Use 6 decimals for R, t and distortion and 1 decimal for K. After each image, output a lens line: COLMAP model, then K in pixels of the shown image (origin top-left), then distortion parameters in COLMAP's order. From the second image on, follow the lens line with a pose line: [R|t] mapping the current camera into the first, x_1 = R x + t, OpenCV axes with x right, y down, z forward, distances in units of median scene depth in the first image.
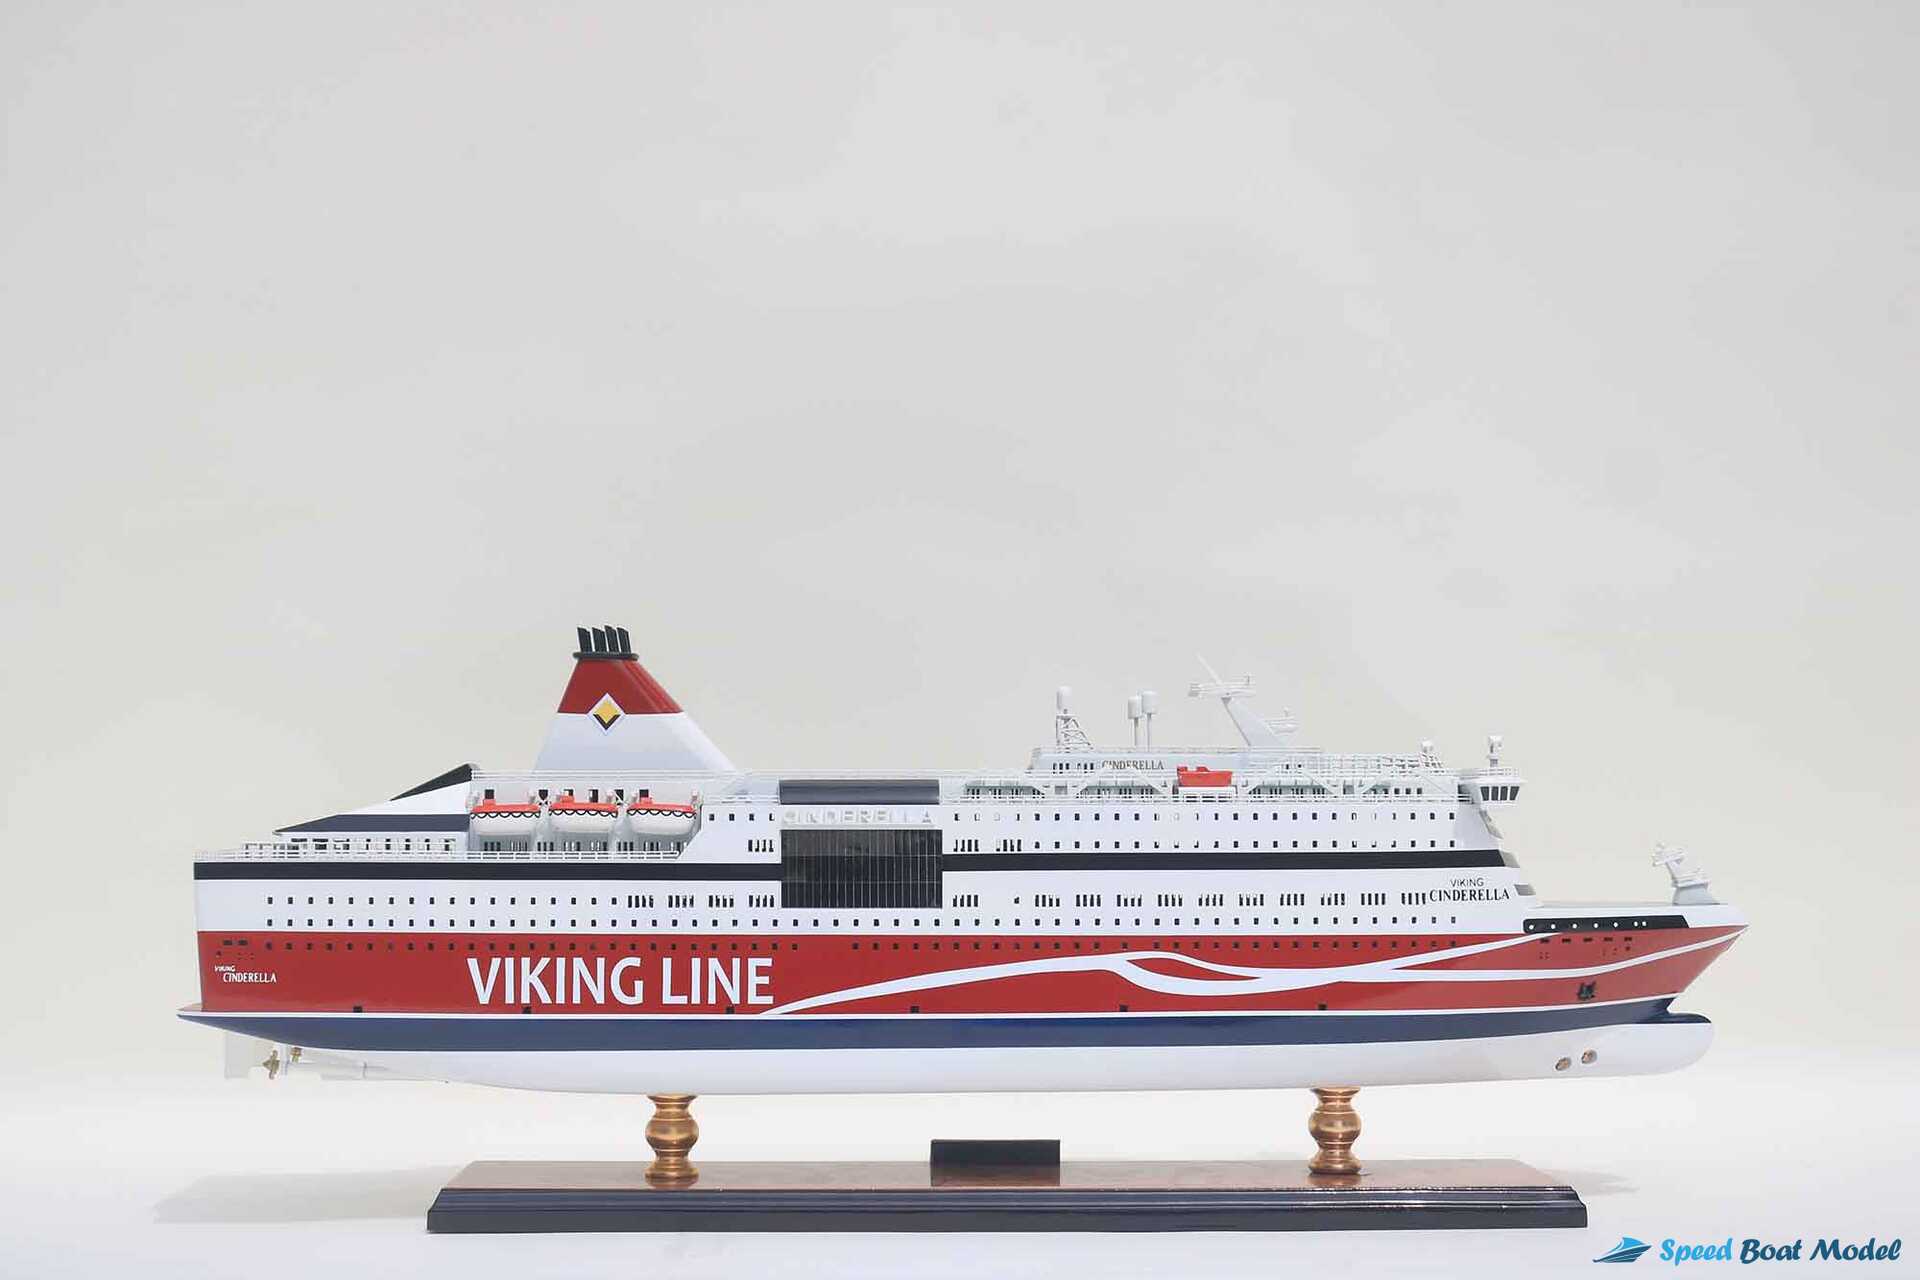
lens RADIAL K [[2447.3, 0, 933.3], [0, 2447.3, 621.1], [0, 0, 1]] dist [-0.090287, 0.000000]
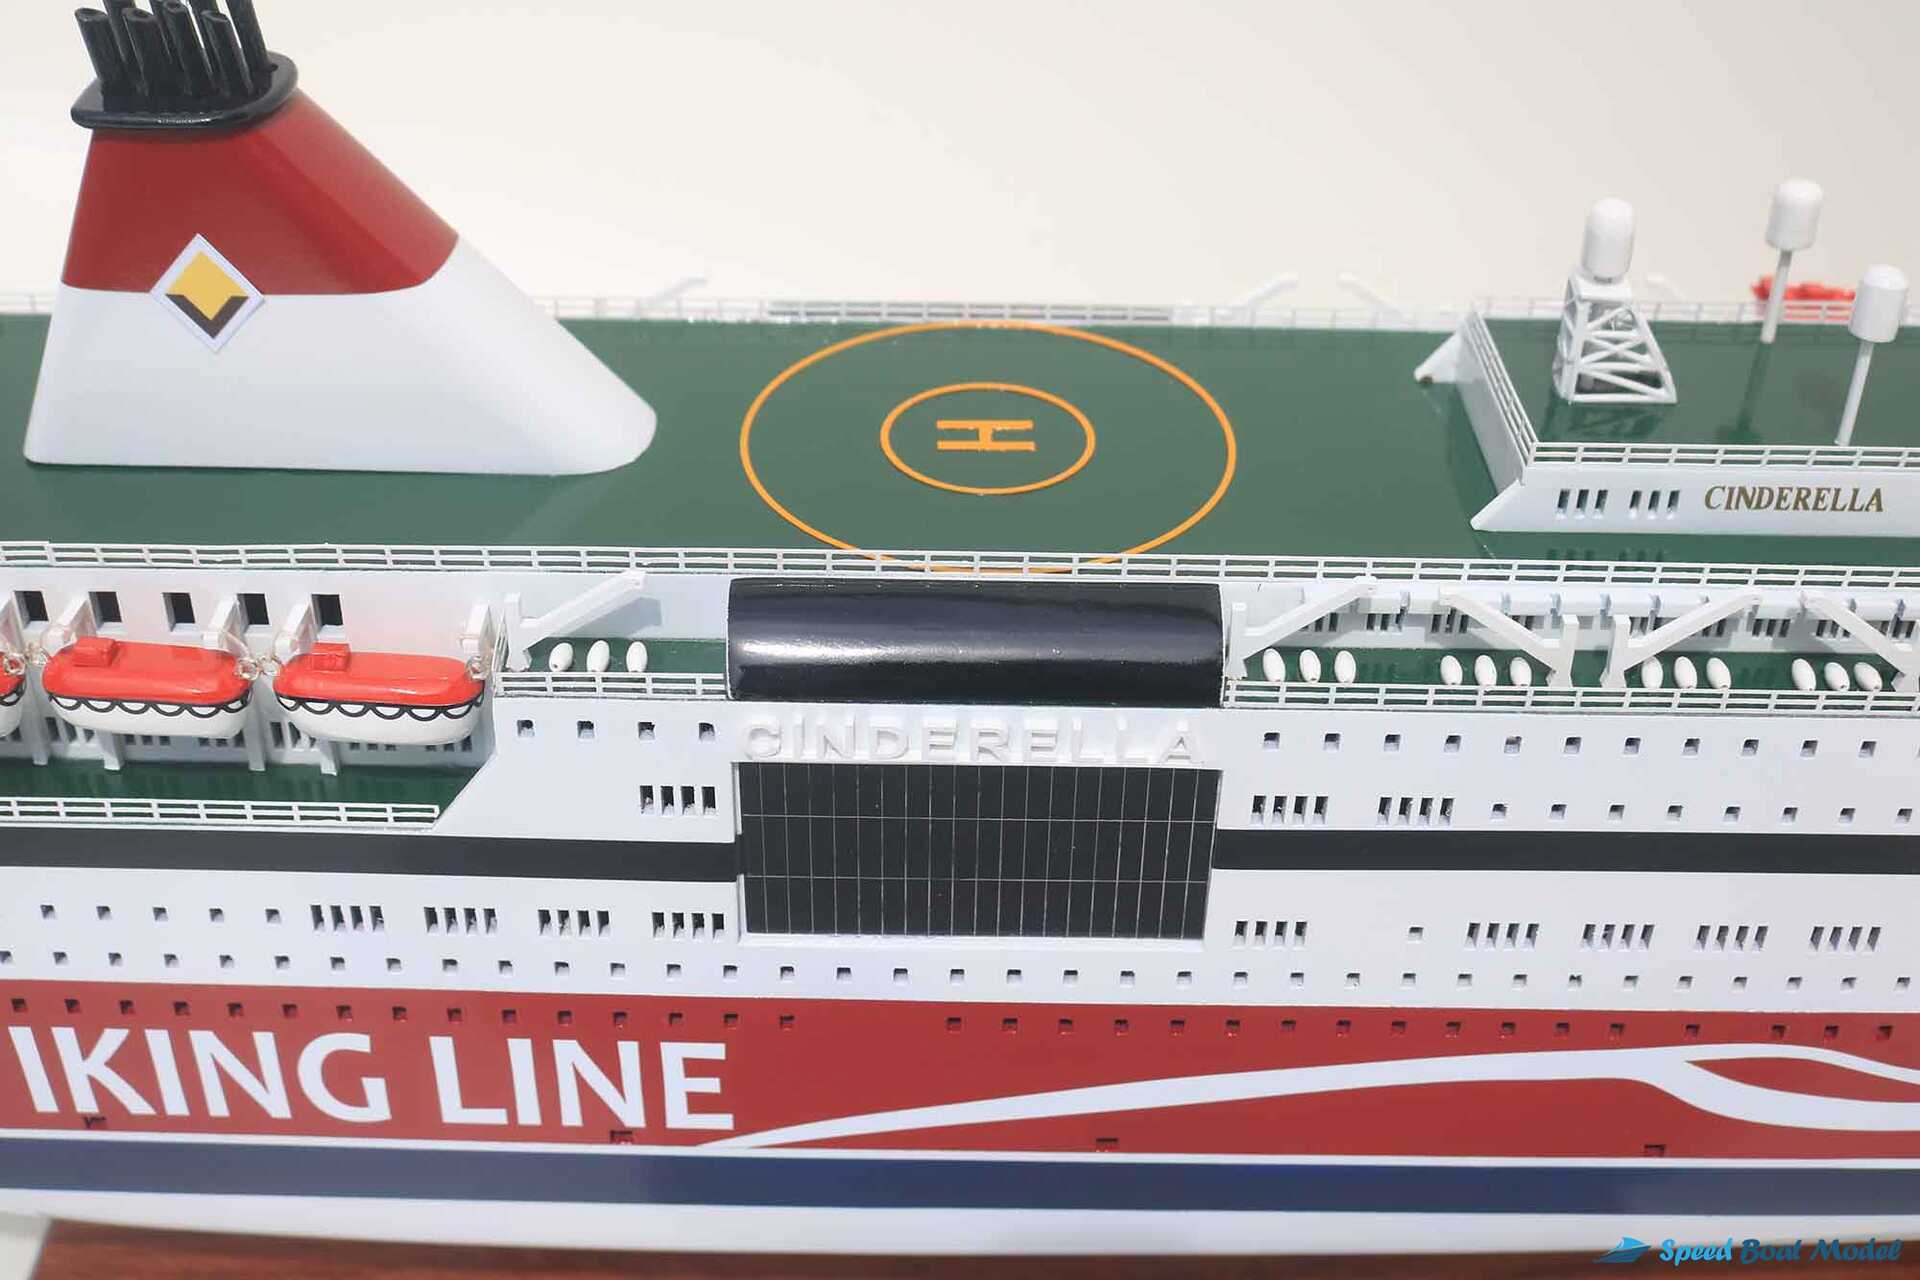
lens RADIAL K [[2259.3, 0, 937.0], [0, 2259.3, 608.8], [0, 0, 1]] dist [-0.086923, 0.000000]
pose [[0.999077, 0.035376, -0.024349, -0.028353], [-0.011825, 0.771654, 0.635932, -0.125941], [0.041285, -0.635058, 0.771361, 0.778449]]
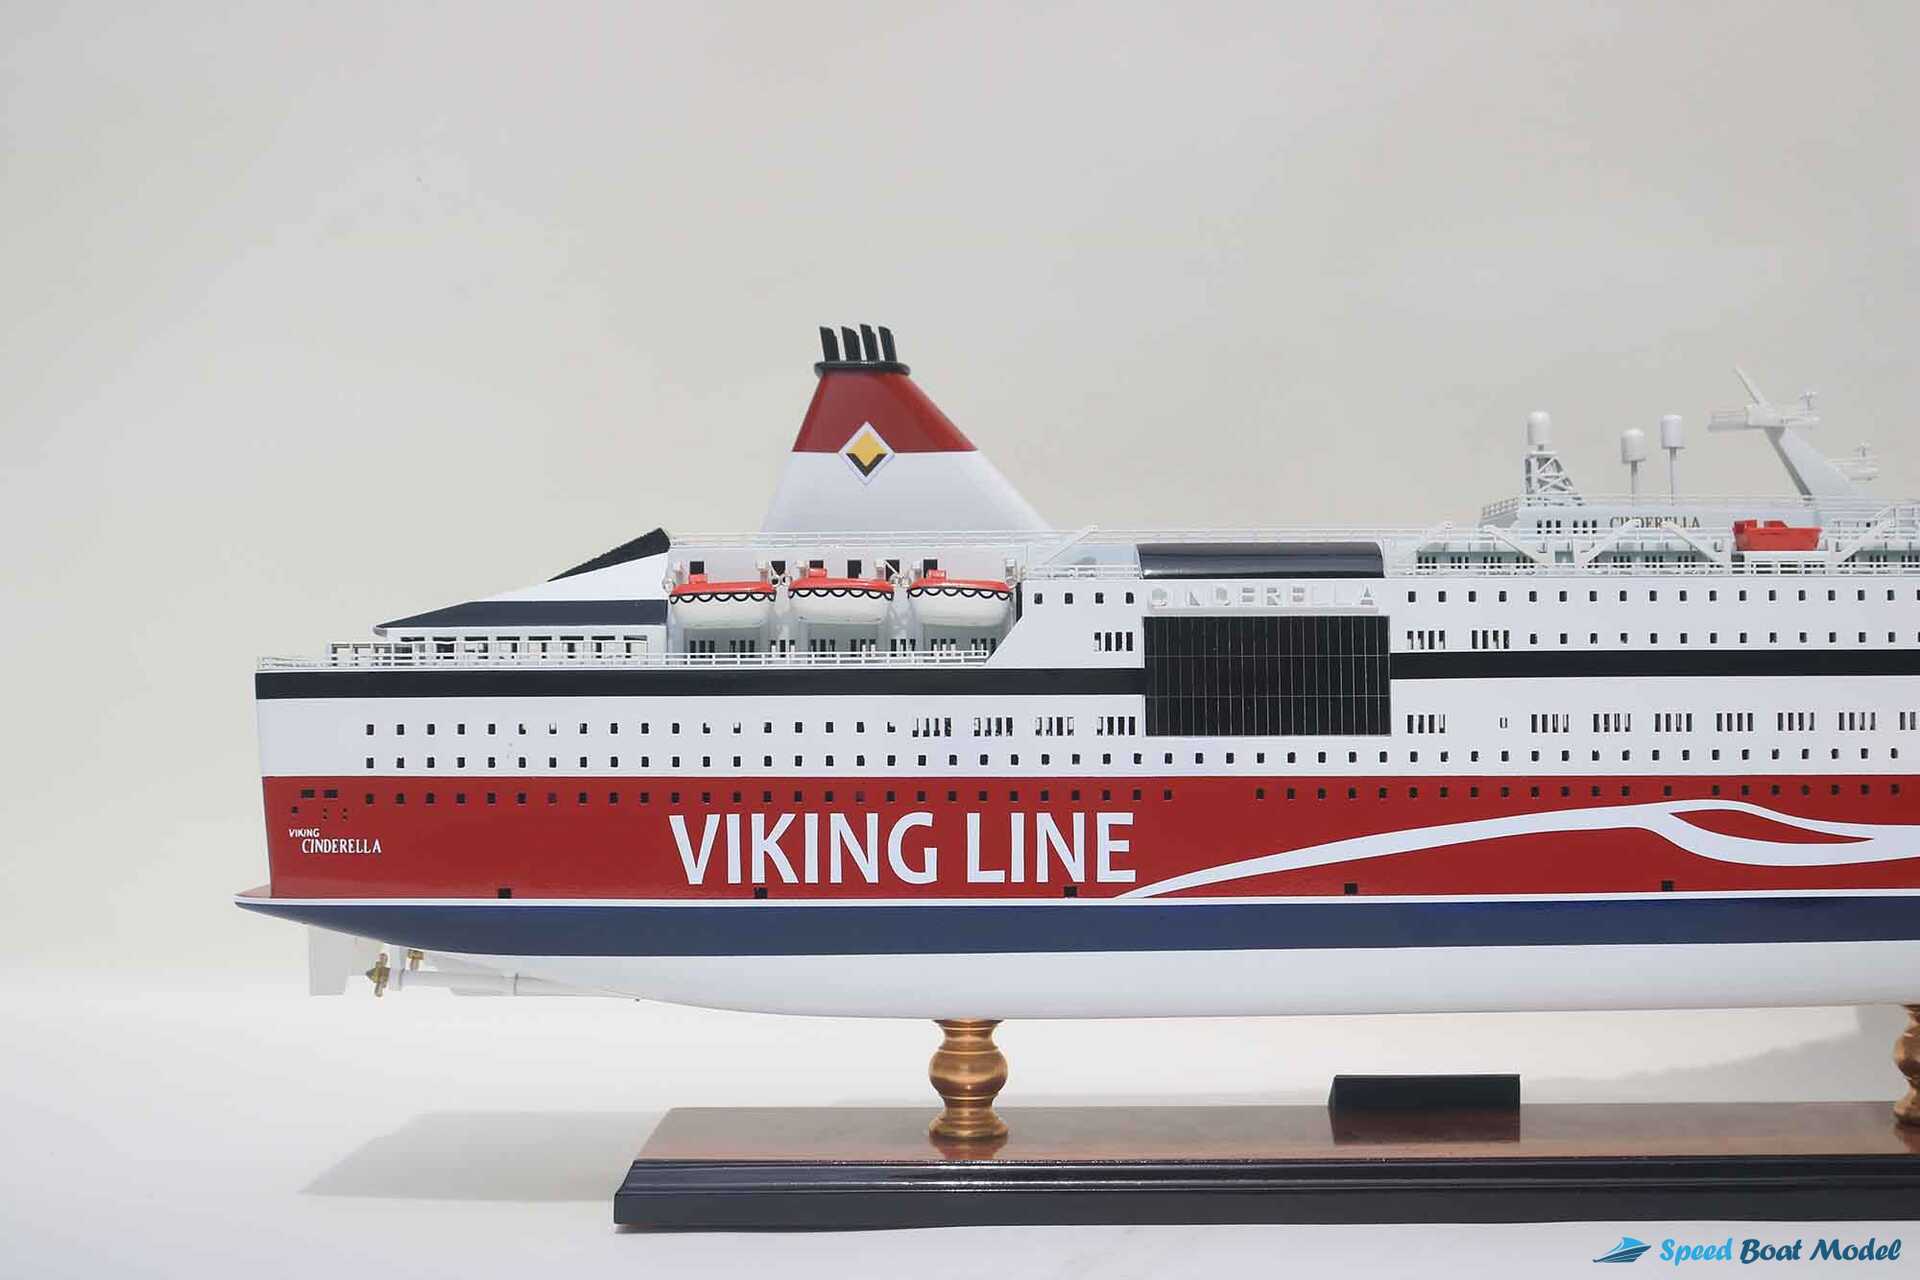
lens RADIAL K [[2259.3, 0, 927.9], [0, 2259.3, 648.5], [0, 0, 1]] dist [-0.086923, 0.000000]
pose [[0.999205, -0.005082, -0.039552, -0.096370], [0.007431, 0.998203, 0.059463, 0.057348], [0.039178, -0.059710, 0.997447, 0.394097]]
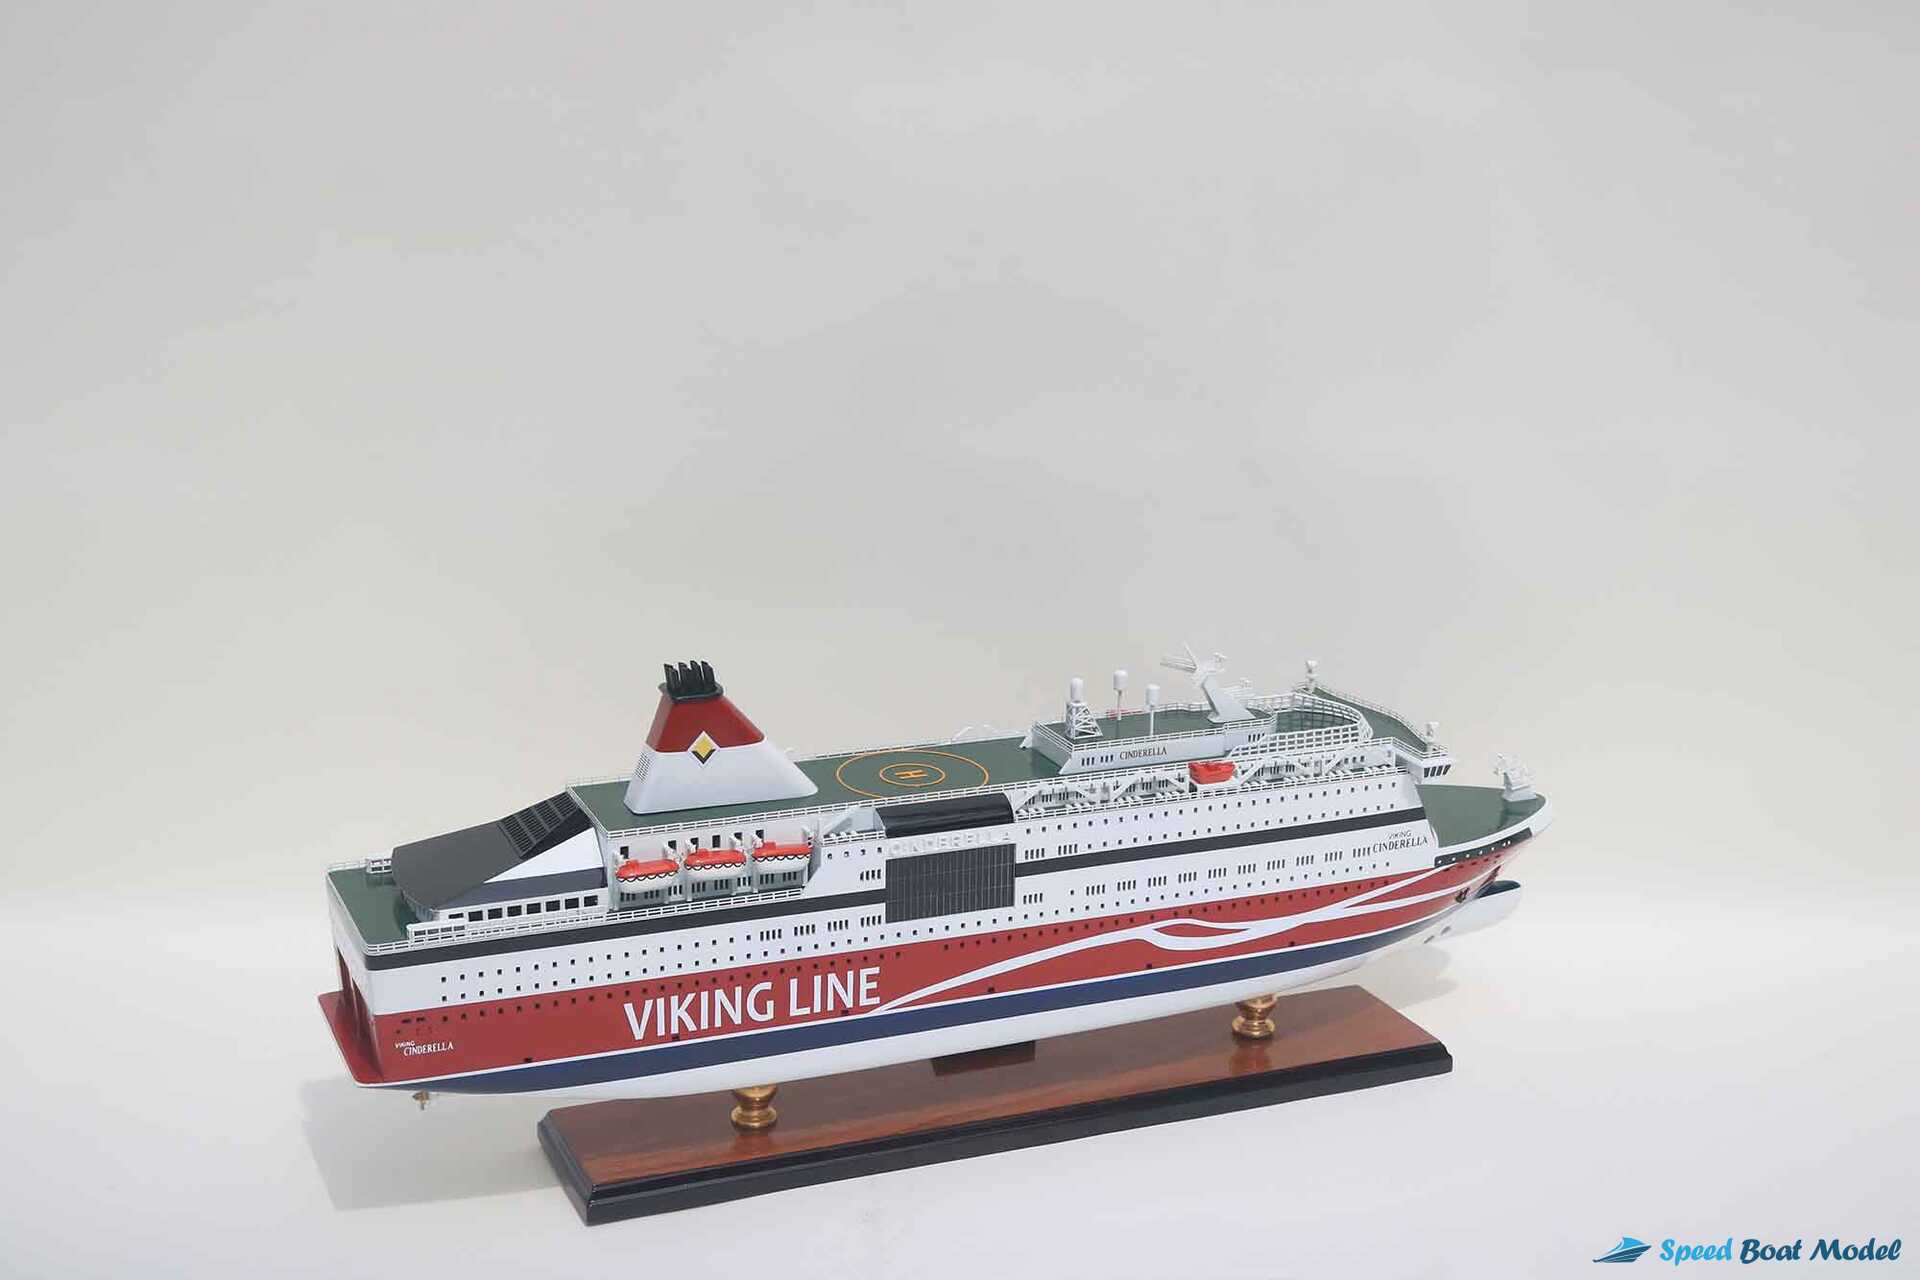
lens RADIAL K [[2447.3, 0, 937.2], [0, 2447.3, 635.9], [0, 0, 1]] dist [-0.090287, 0.000000]
pose [[0.930638, -0.073692, 0.358445, -0.438743], [-0.055533, 0.939730, 0.337379, -0.395071], [-0.361704, -0.333883, 0.870455, 0.041723]]
